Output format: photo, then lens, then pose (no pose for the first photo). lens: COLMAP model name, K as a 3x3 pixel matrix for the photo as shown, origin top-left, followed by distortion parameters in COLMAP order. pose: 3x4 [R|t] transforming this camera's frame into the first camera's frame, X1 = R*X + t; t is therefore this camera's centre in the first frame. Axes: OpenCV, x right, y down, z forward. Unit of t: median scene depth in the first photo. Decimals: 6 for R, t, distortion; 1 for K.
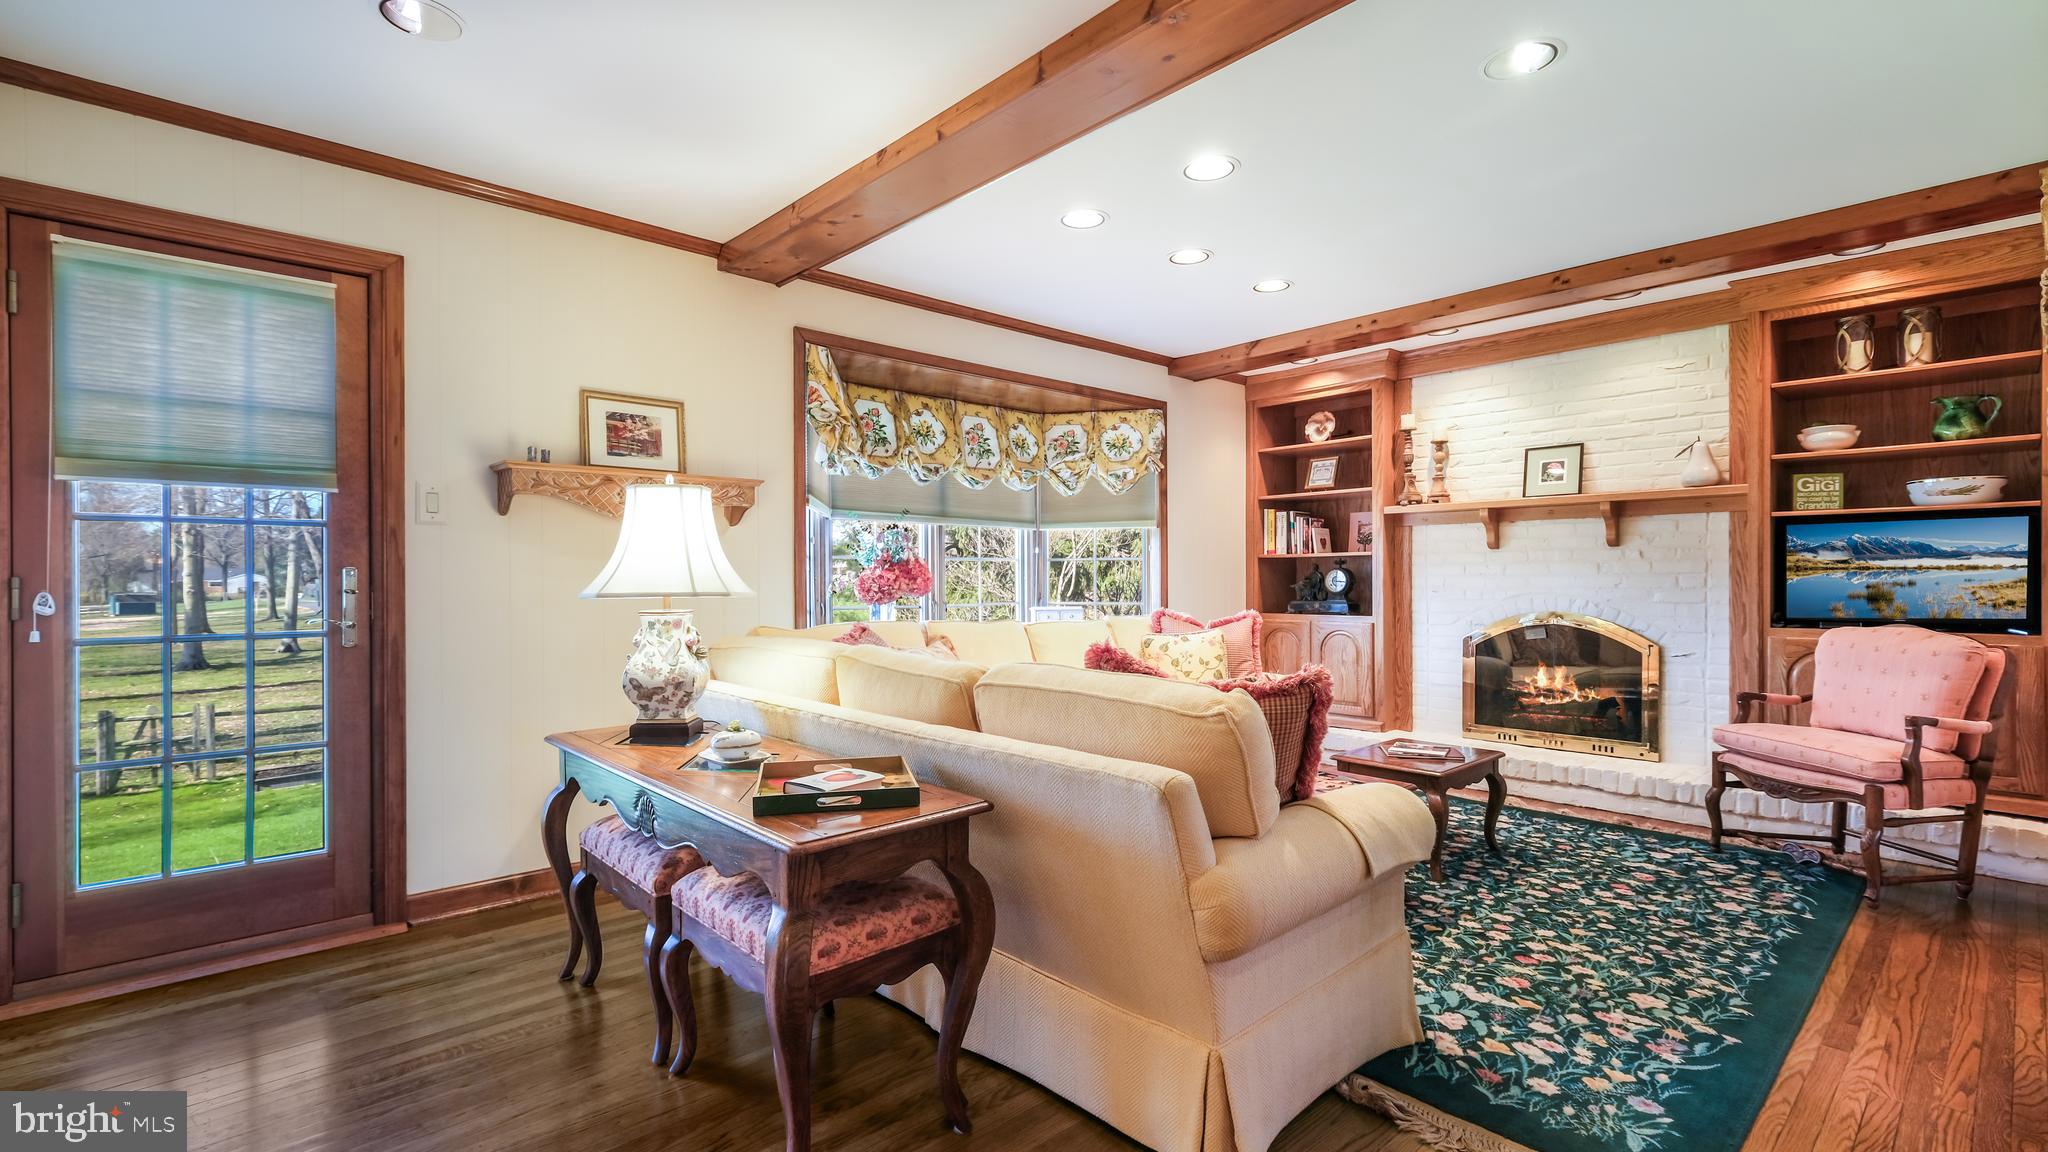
lens RADIAL K [[913.4, 0, 1002.5], [0, 913.4, 571.0], [0, 0, 1]] dist [0.000640, 0.001231]
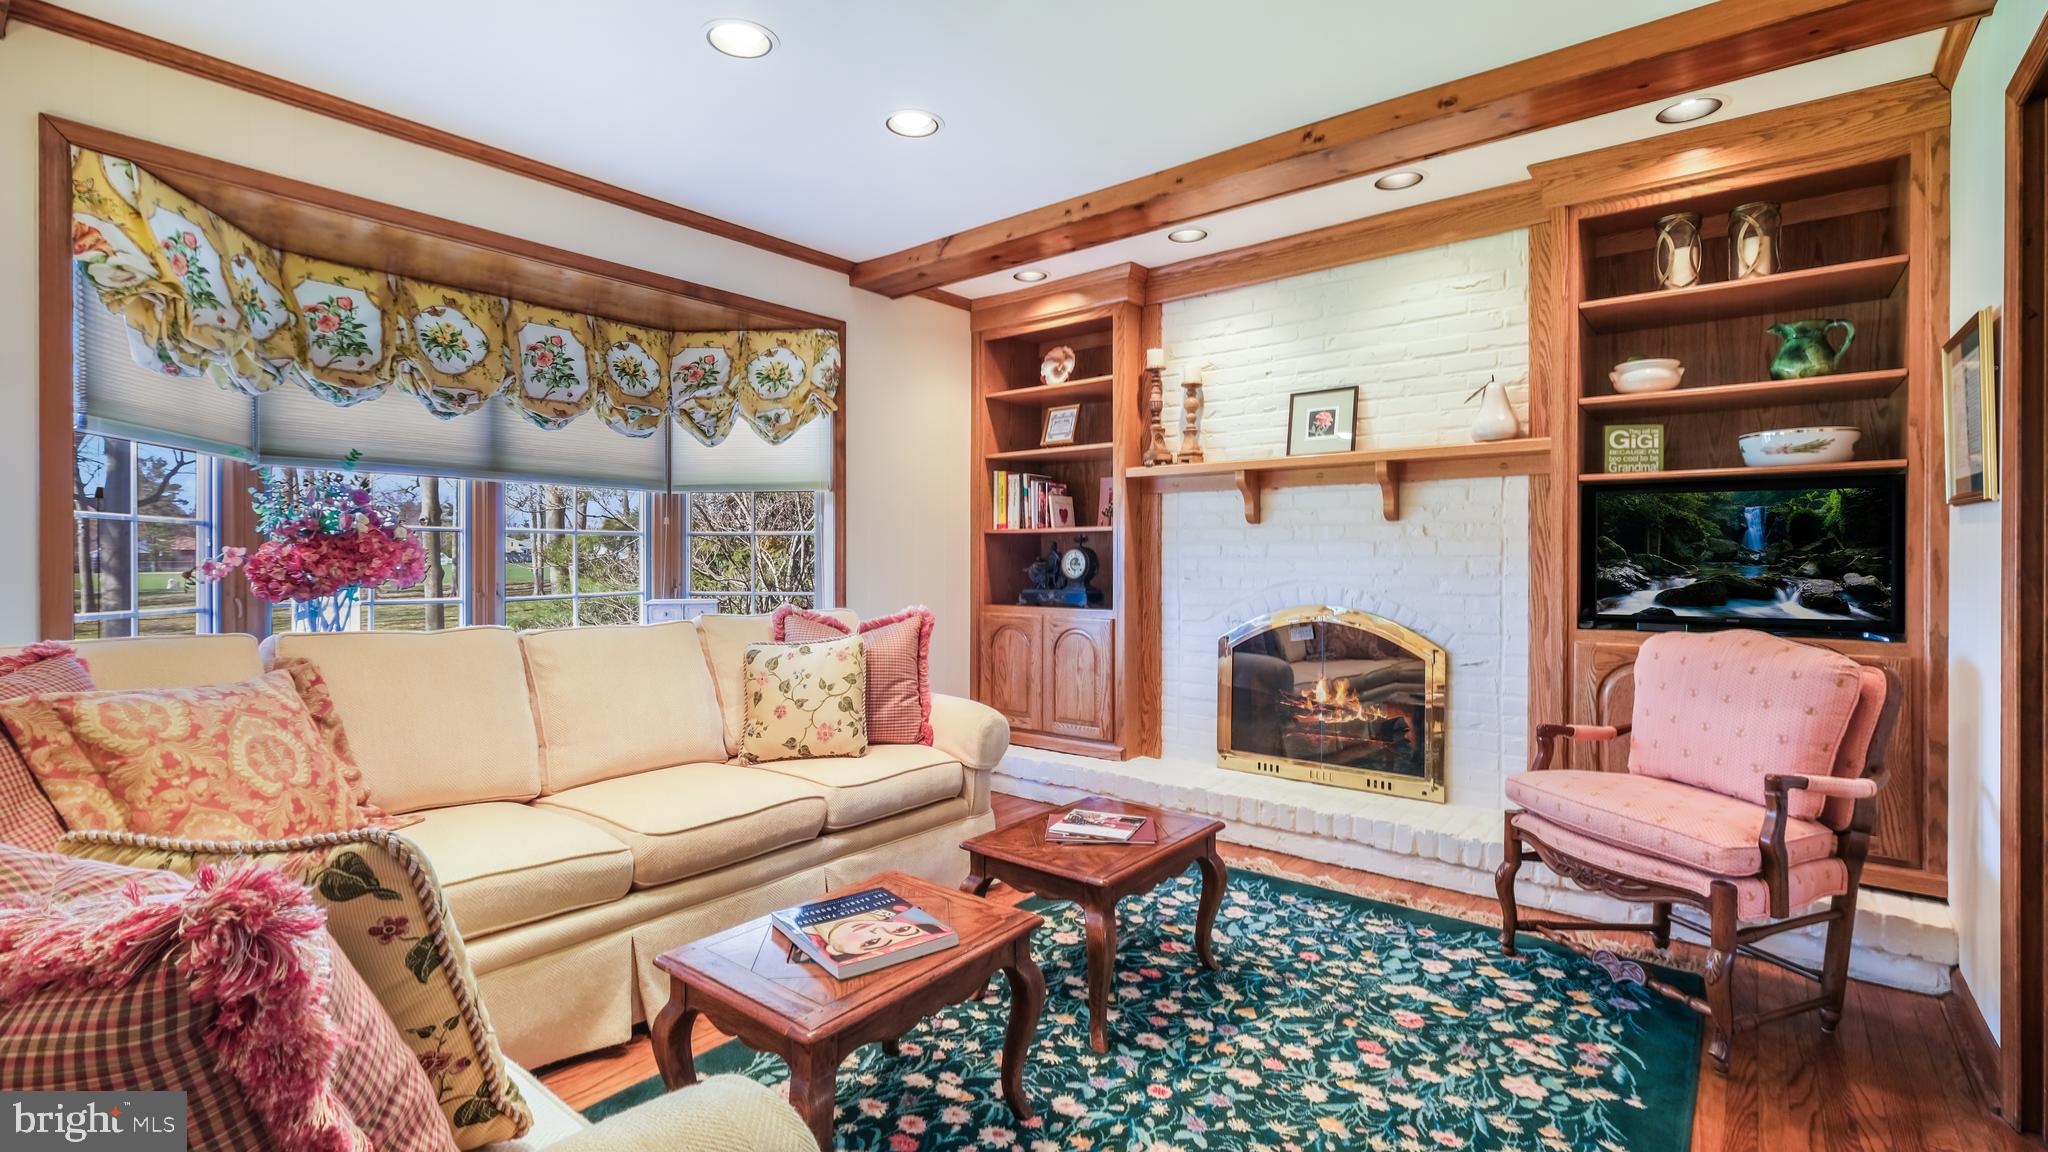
lens RADIAL K [[912.0, 0, 1011.4], [0, 912.0, 549.0], [0, 0, 1]] dist [-0.000794, -0.000459]
pose [[0.988336, 0.004751, 0.152212, 0.255642], [-0.004532, 0.999988, -0.001781, -0.000191], [-0.152219, 0.001070, 0.988346, 0.317162]]
